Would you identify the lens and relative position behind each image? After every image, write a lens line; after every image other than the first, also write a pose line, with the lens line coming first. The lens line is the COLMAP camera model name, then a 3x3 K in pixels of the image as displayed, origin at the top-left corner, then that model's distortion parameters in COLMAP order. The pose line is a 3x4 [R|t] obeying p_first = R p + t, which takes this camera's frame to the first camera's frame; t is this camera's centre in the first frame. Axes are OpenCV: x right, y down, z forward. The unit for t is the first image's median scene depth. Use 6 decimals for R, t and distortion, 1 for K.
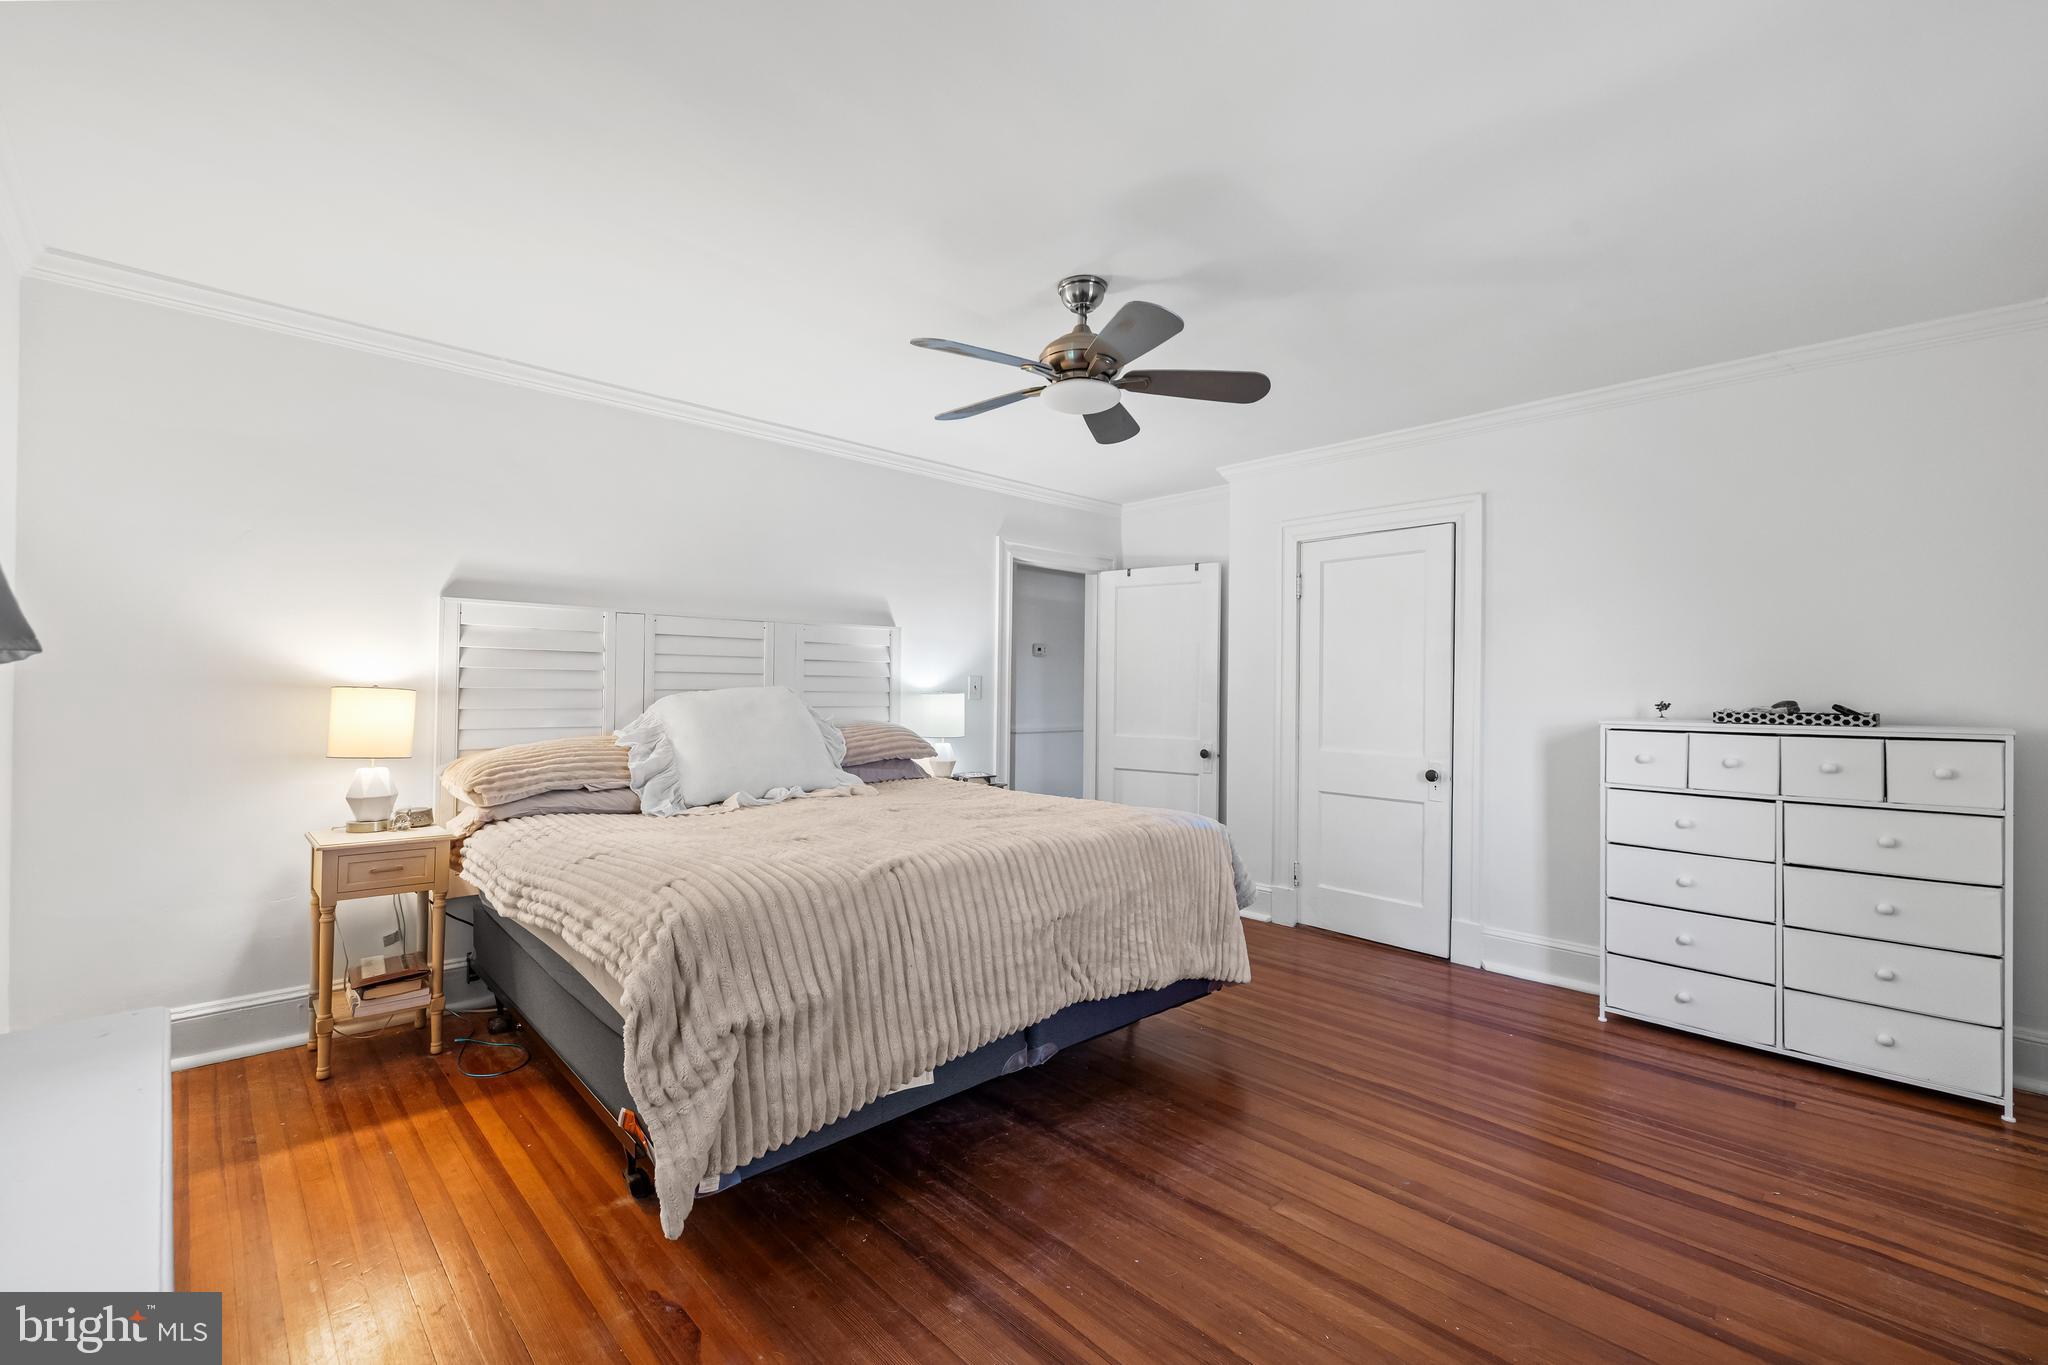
lens RADIAL K [[865.5, 0, 1037.9], [0, 865.5, 688.6], [0, 0, 1]] dist [0.001134, 0.000354]
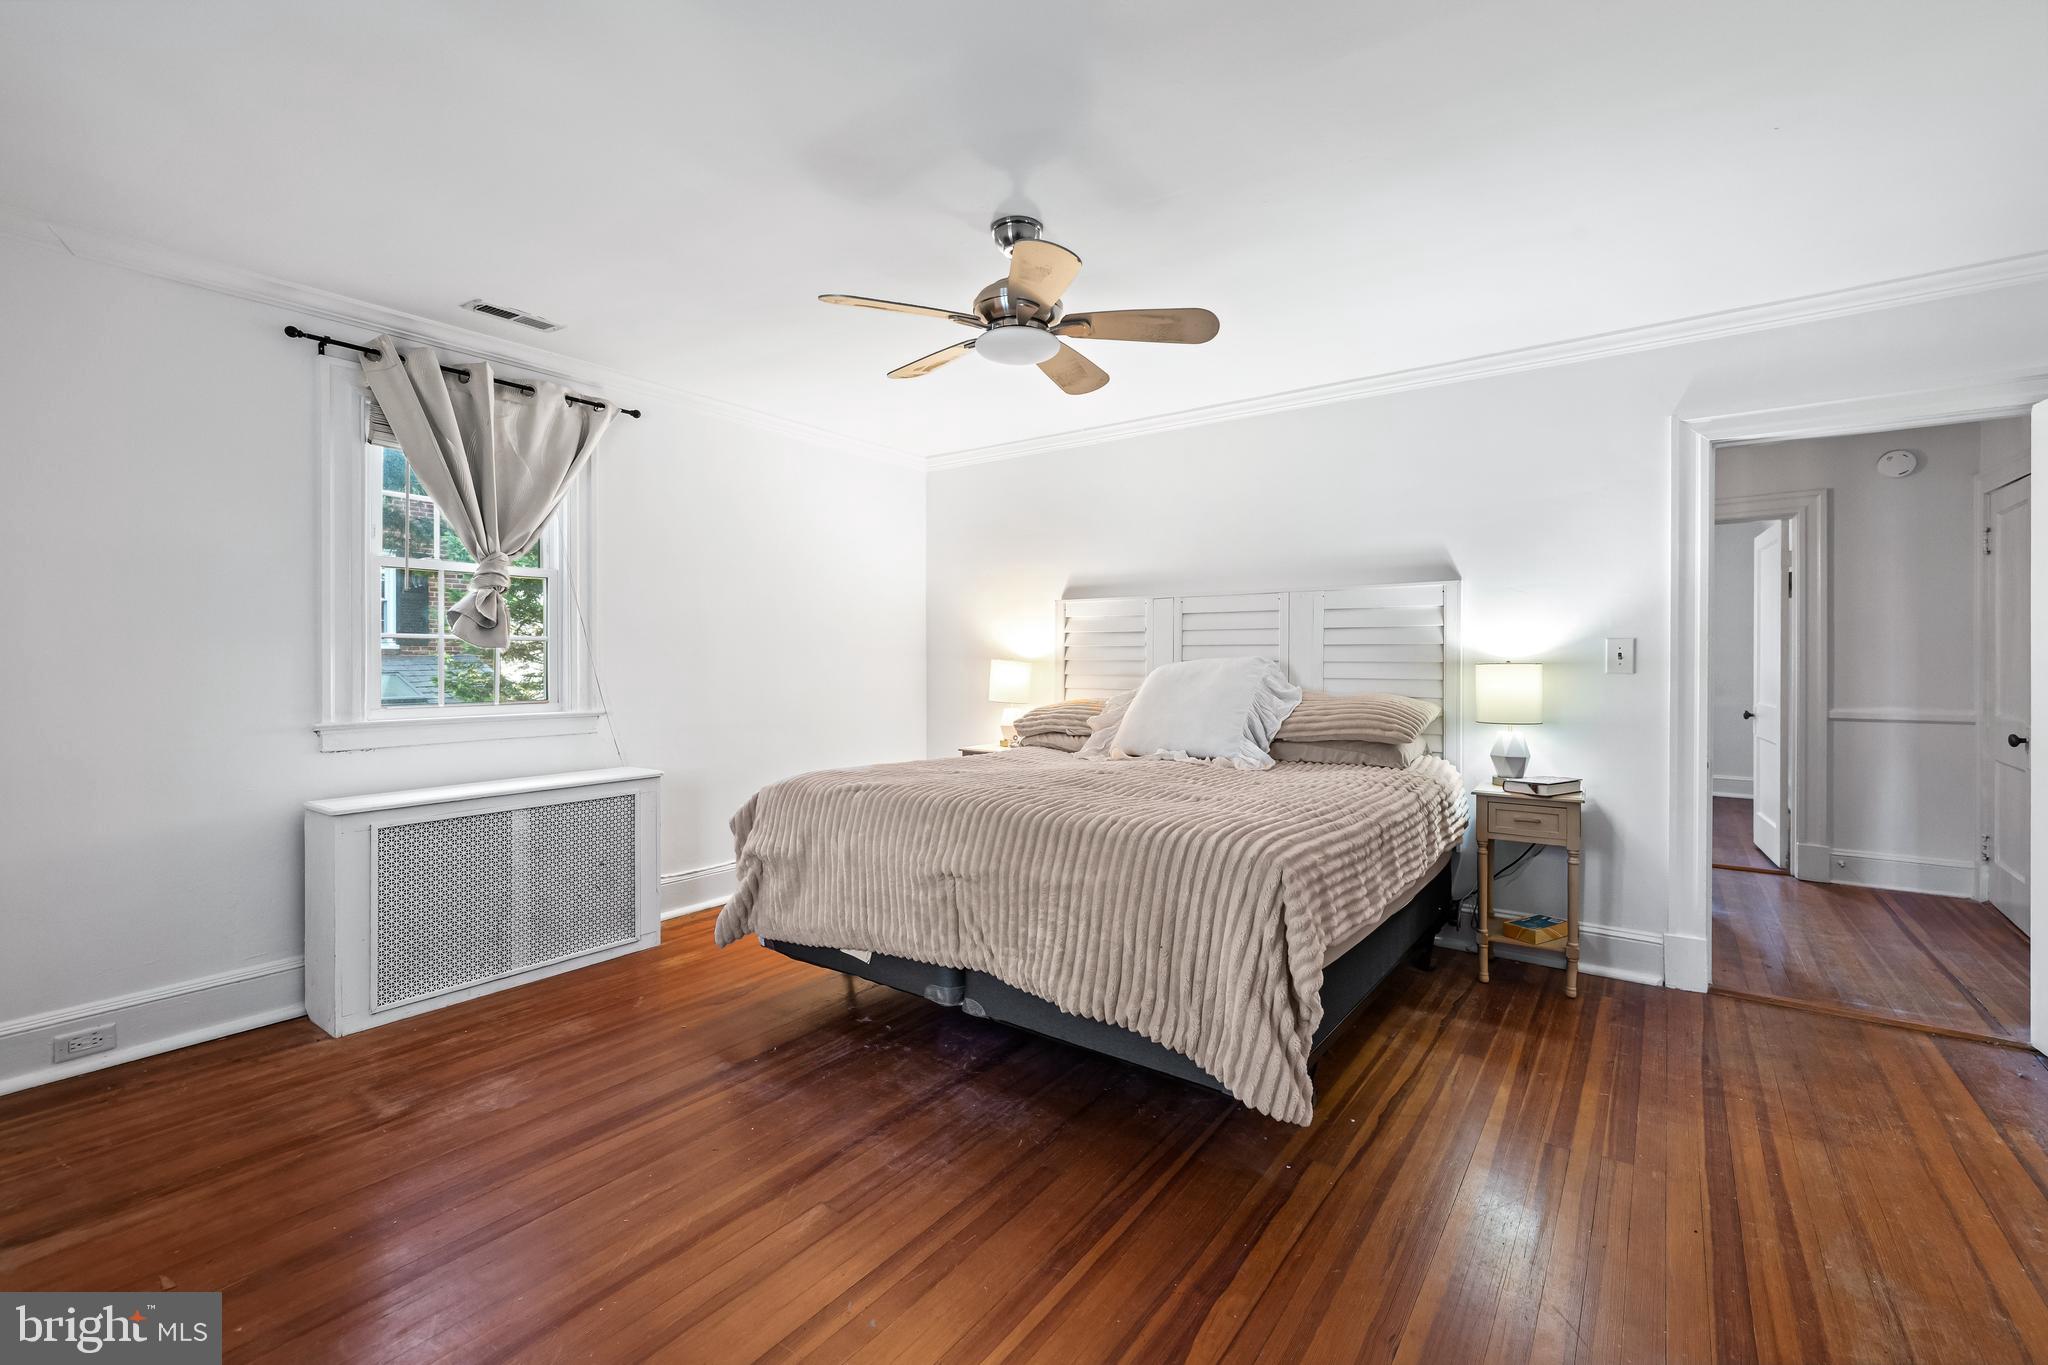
lens RADIAL K [[865.5, 0, 1037.9], [0, 865.5, 688.6], [0, 0, 1]] dist [0.001134, 0.000354]
pose [[0.174680, 0.028341, -0.984217, 0.795101], [0.003621, 0.999560, 0.029426, 0.004570], [0.984619, -0.008704, 0.174500, 0.691686]]
